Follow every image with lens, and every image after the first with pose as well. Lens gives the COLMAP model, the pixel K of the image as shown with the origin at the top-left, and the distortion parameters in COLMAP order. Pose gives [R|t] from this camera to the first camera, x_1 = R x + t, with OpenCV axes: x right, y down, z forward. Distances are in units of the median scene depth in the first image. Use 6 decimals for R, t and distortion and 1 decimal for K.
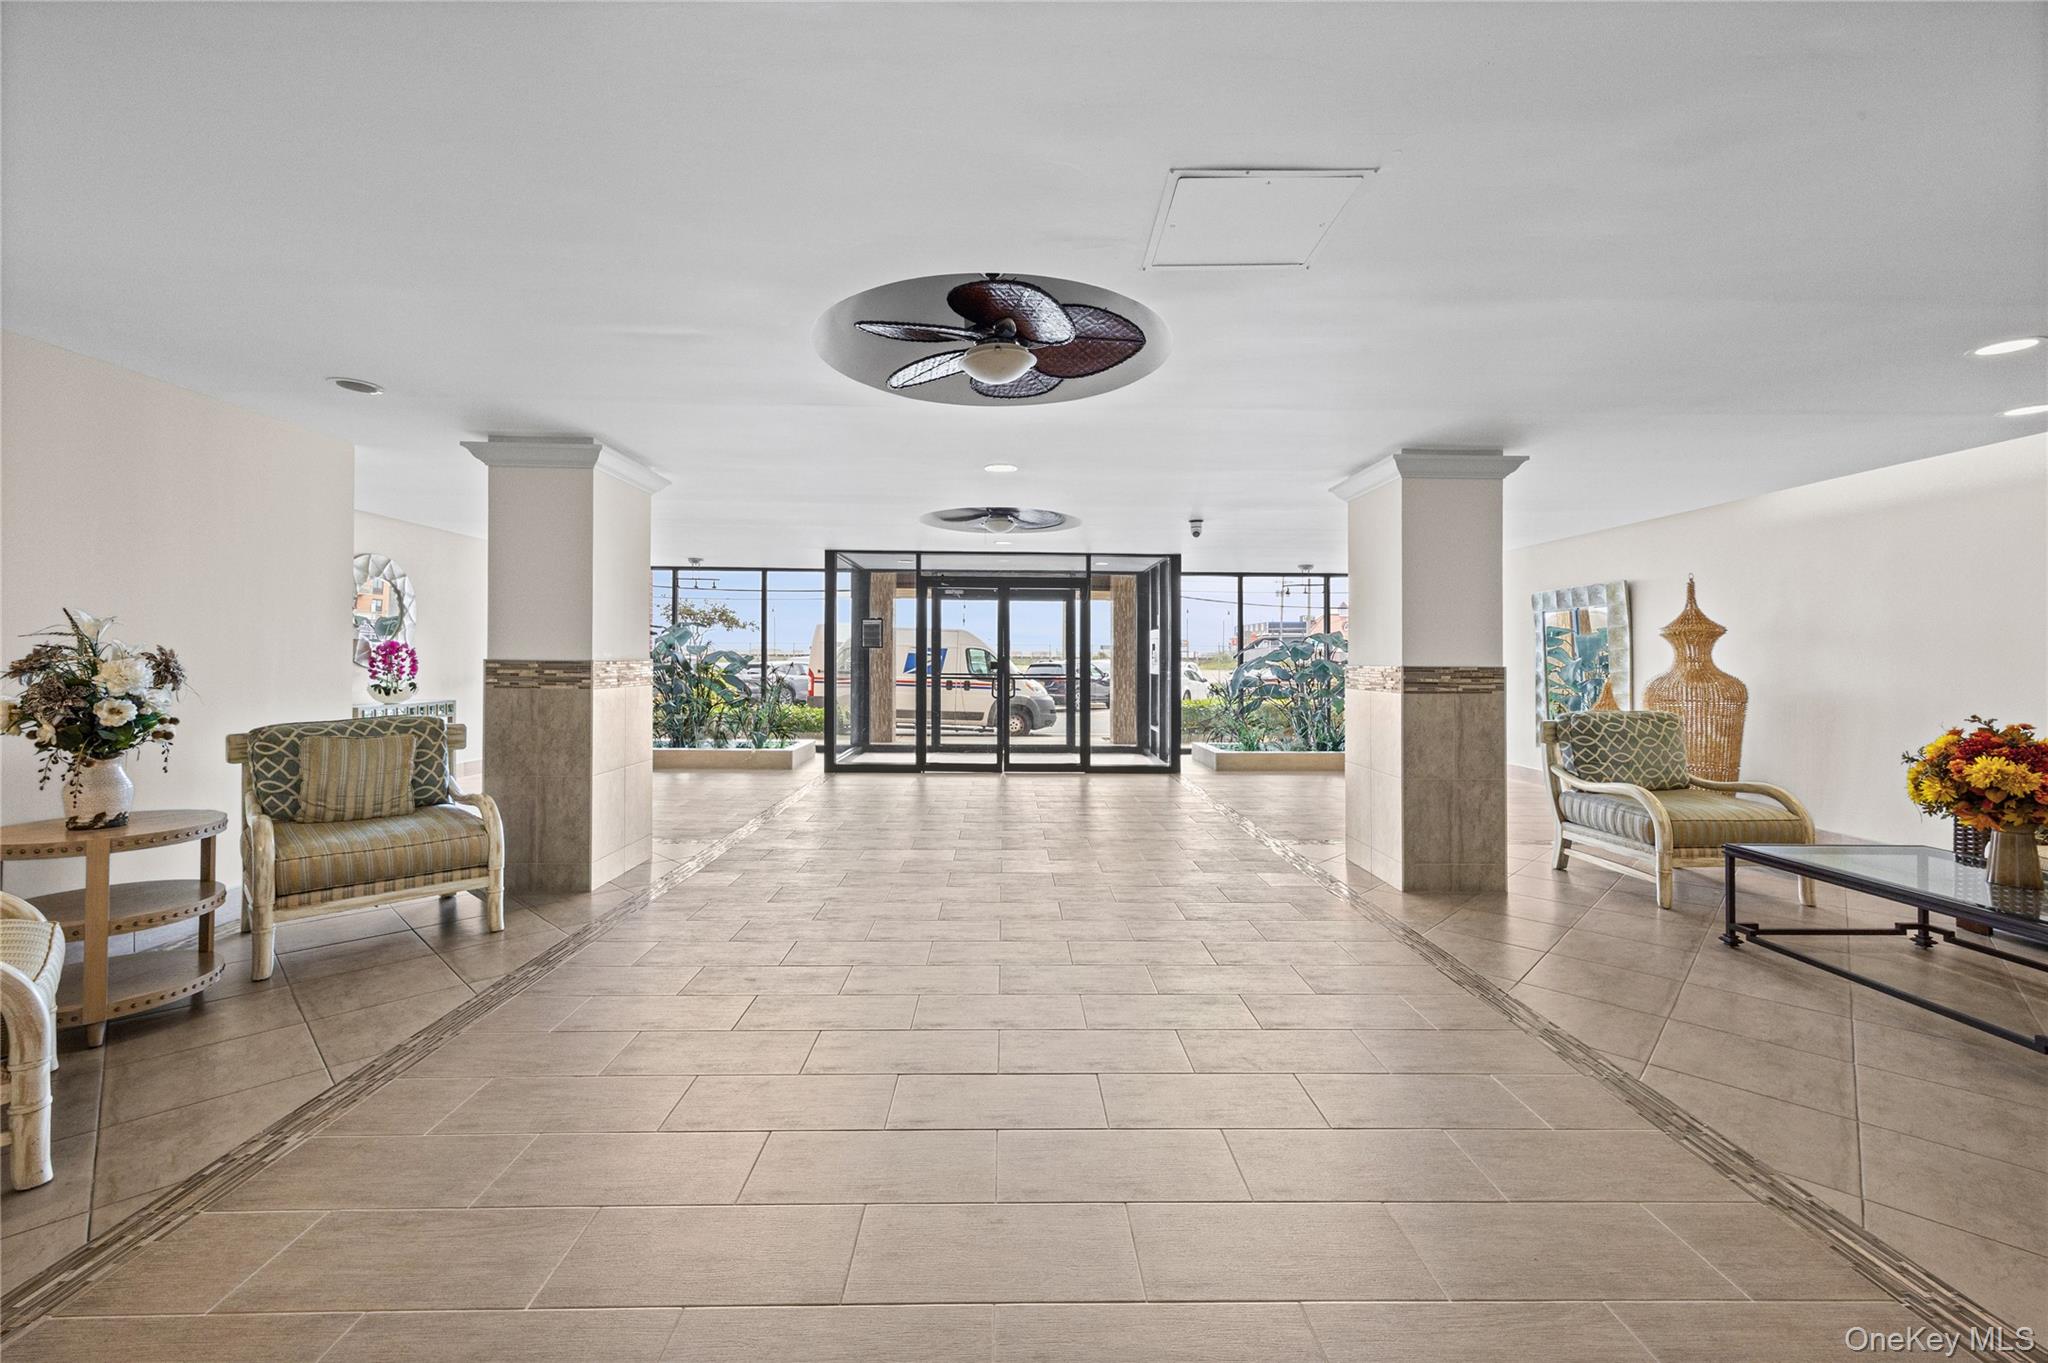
lens RADIAL K [[816.7, 0, 1018.7], [0, 816.7, 665.7], [0, 0, 1]] dist [0.001347, 0.000015]
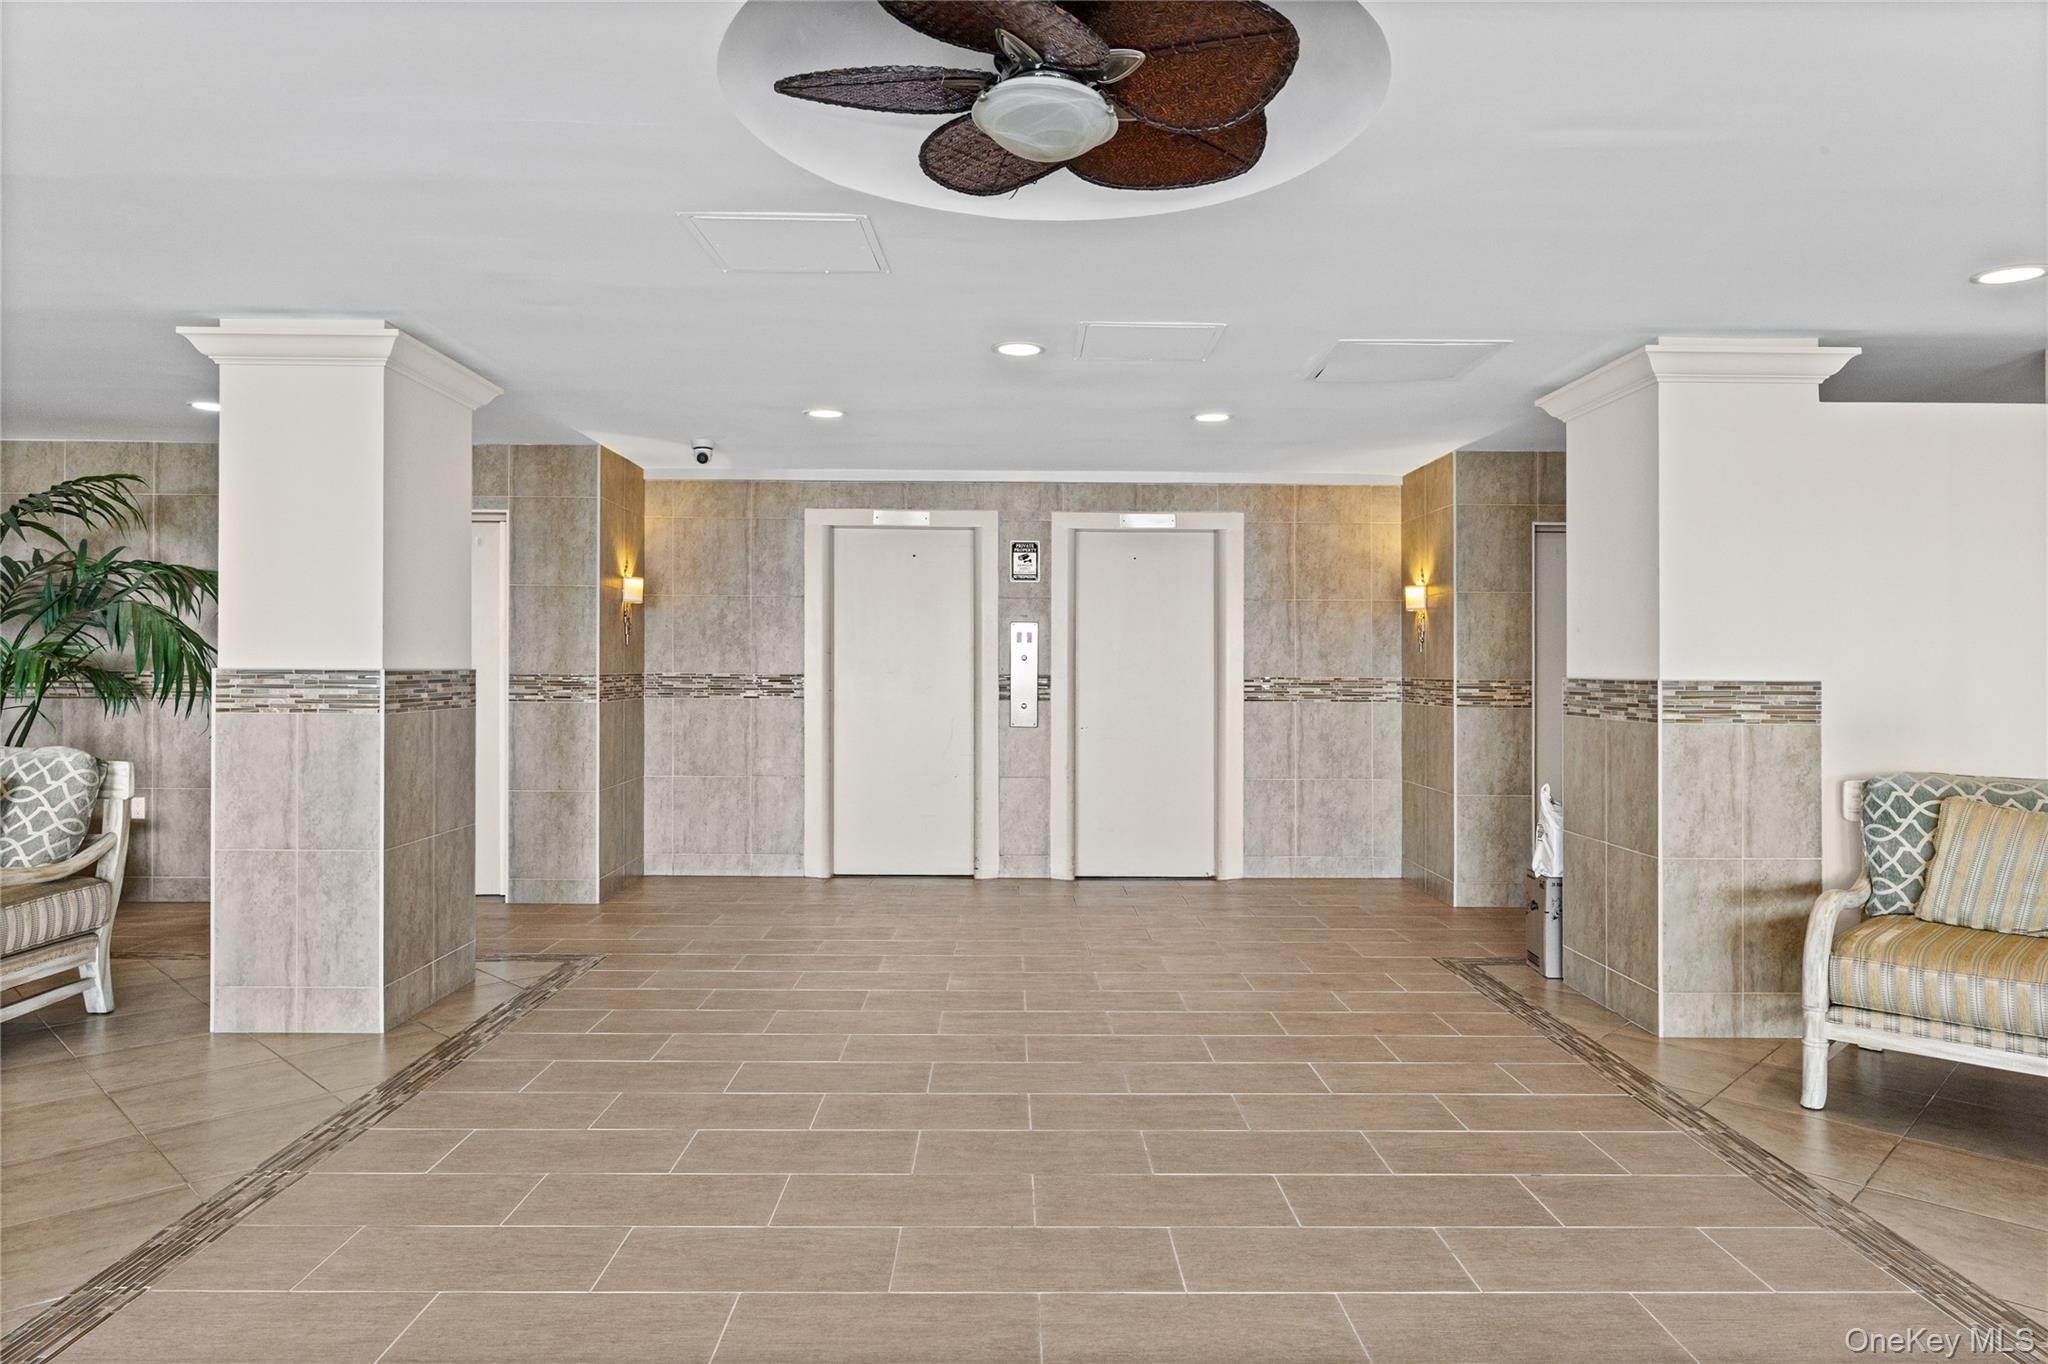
lens RADIAL K [[1298.6, 0, 1023.9], [0, 1298.6, 673.2], [0, 0, 1]] dist [-0.000295, -0.000040]
pose [[-0.999939, -0.010678, 0.002841, -0.019072], [-0.010639, 0.999851, 0.013574, -0.022028], [-0.002986, 0.013543, -0.999904, 2.379298]]
